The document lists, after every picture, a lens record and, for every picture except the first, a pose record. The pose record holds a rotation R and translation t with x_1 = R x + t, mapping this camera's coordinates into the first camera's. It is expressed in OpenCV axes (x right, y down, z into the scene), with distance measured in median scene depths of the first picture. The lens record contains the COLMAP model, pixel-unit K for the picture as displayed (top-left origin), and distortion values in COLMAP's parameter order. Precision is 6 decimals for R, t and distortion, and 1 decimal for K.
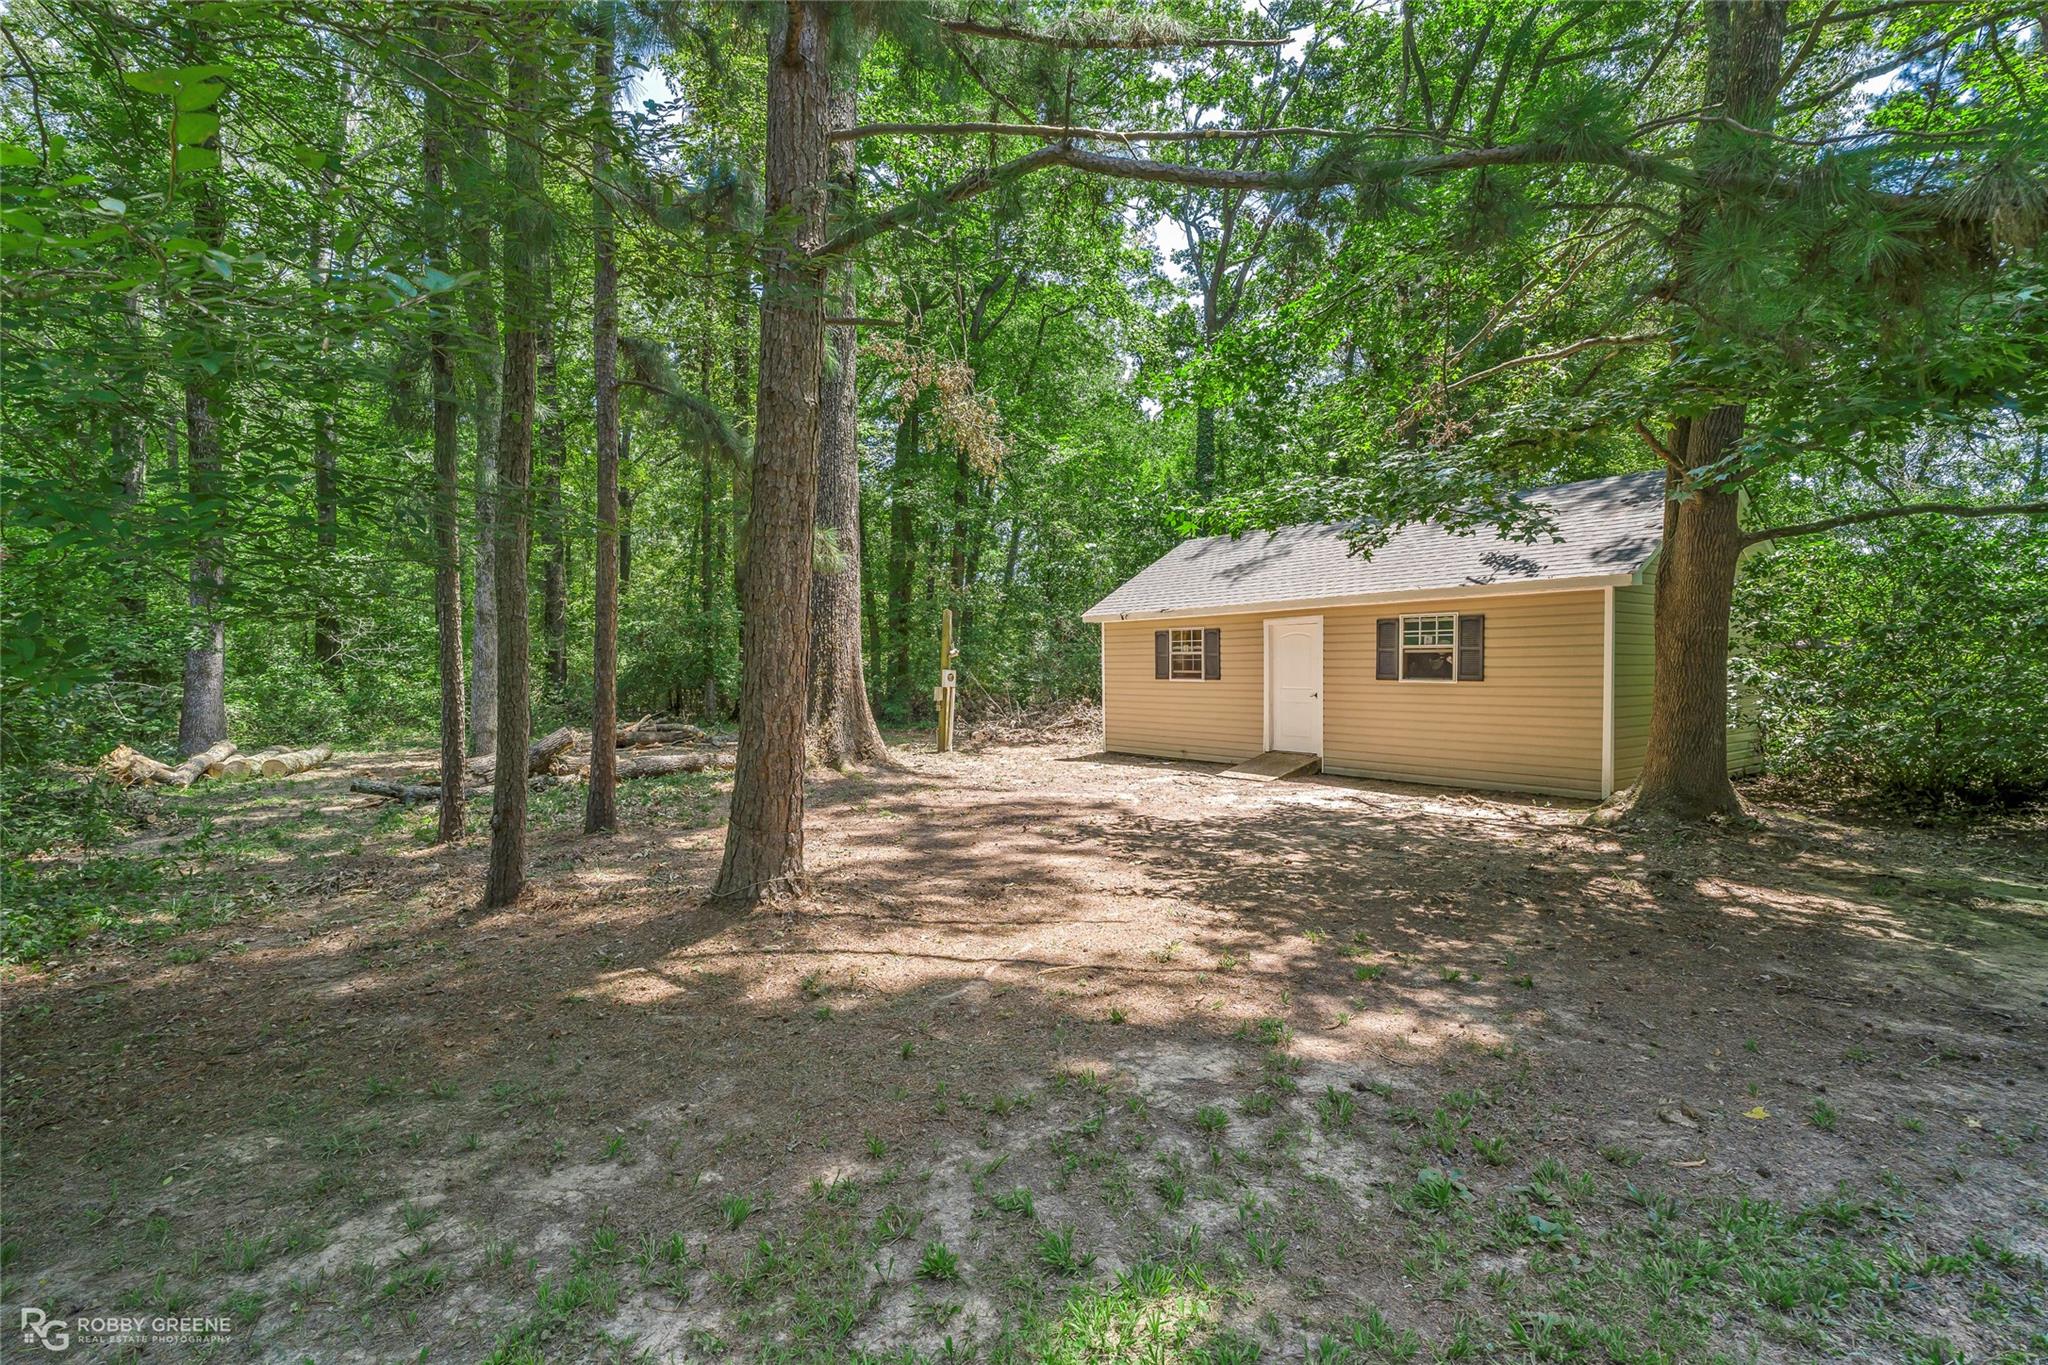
lens RADIAL K [[929.5, 0, 1020.5], [0, 929.5, 667.3], [0, 0, 1]] dist [-0.002252, 0.000335]
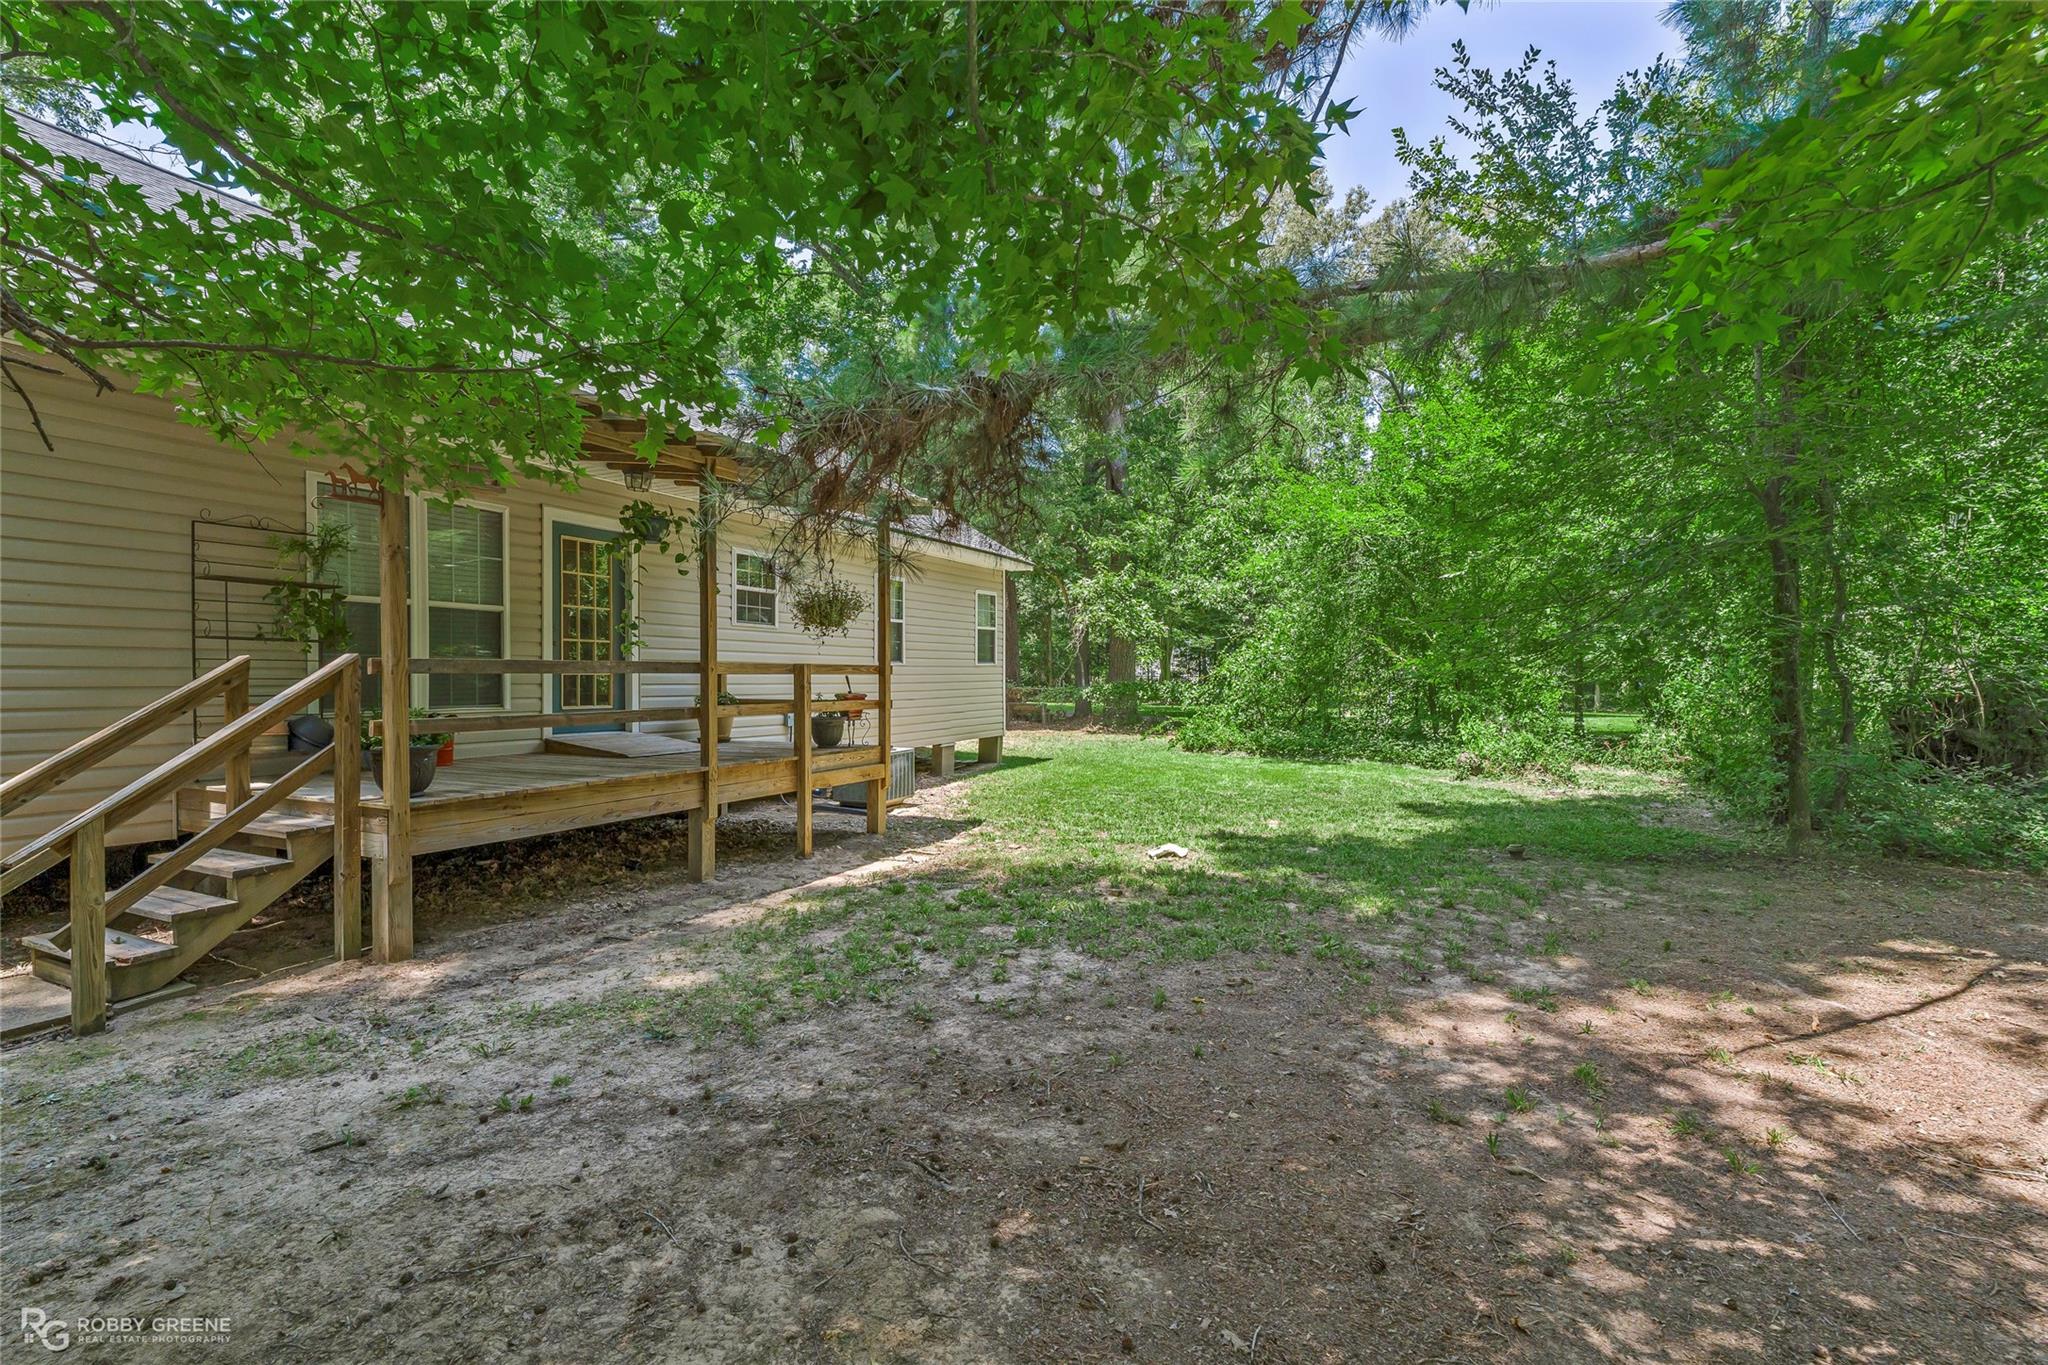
lens RADIAL K [[929.5, 0, 1020.5], [0, 929.5, 667.3], [0, 0, 1]] dist [-0.002252, 0.000335]
pose [[-0.901008, -0.009762, -0.433693, 1.160757], [-0.006743, 0.999941, -0.008498, -0.011932], [0.433751, -0.004733, -0.901020, 1.510242]]
